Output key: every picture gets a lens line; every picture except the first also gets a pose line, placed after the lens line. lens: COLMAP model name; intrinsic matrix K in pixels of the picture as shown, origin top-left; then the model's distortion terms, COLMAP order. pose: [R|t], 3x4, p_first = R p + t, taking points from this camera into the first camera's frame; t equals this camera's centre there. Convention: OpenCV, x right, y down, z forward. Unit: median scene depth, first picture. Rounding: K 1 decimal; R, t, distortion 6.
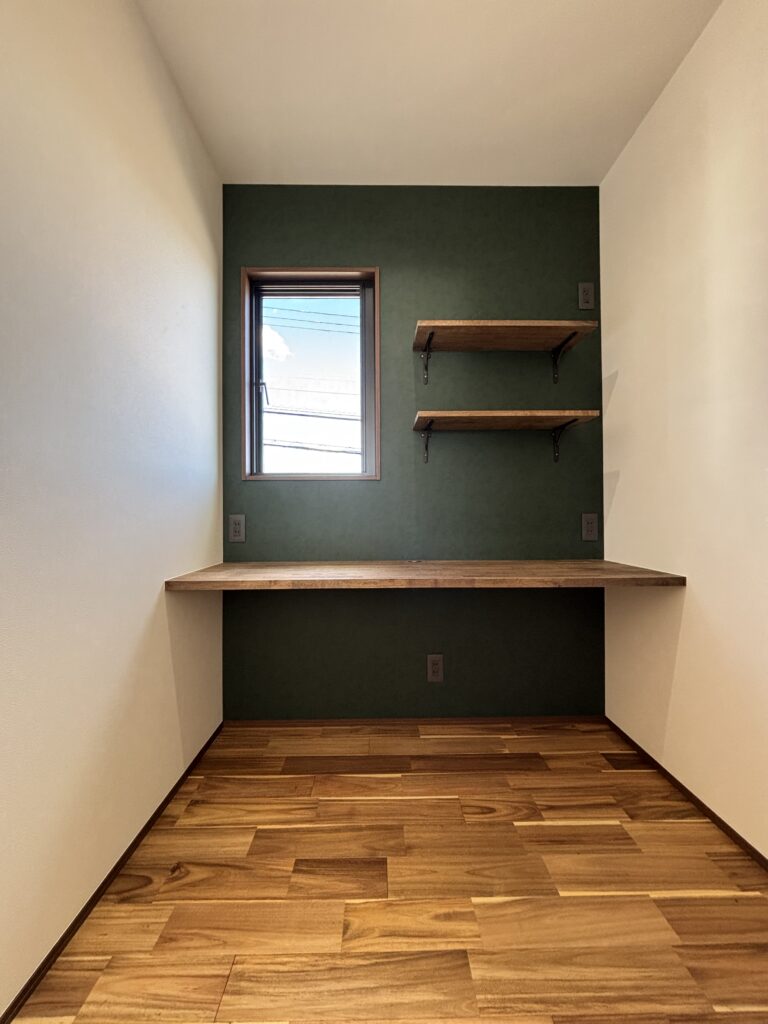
lens RADIAL K [[413.3, 0, 382.6], [0, 413.3, 507.1], [0, 0, 1]] dist [-0.001259, -0.000533]
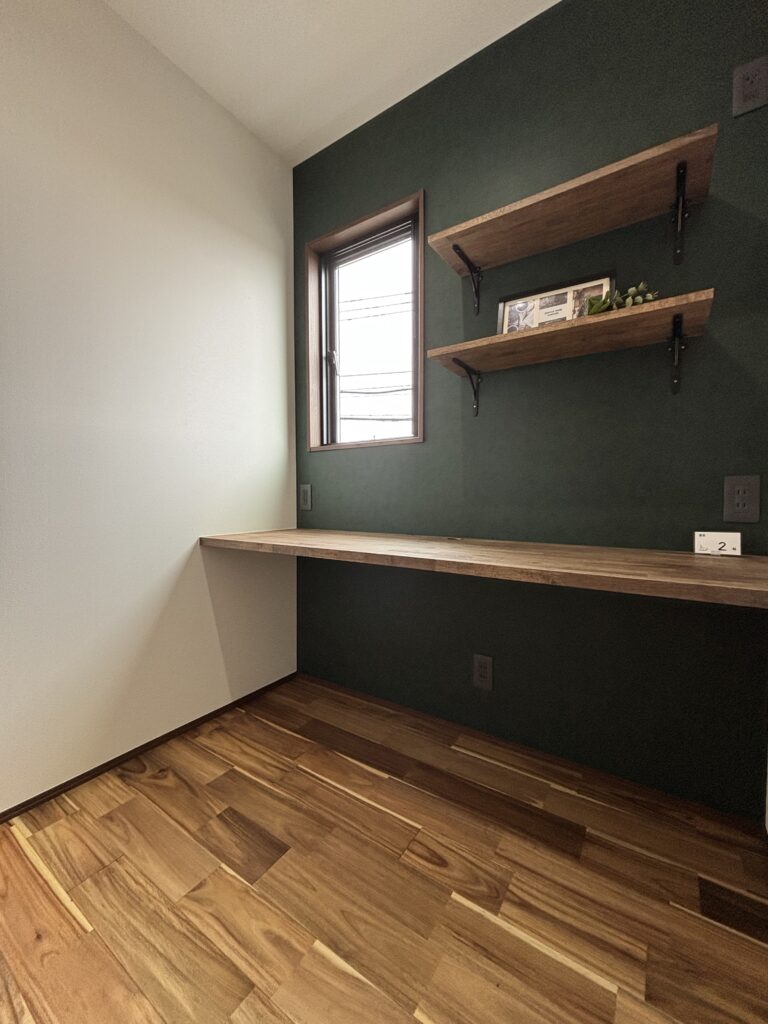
lens RADIAL K [[413.3, 0, 382.6], [0, 413.3, 507.1], [0, 0, 1]] dist [-0.001259, -0.000533]
pose [[0.822395, 0.019870, -0.568569, 0.584402], [0.005419, 0.999071, 0.042753, 0.045637], [0.568891, -0.038241, 0.821524, 0.333383]]
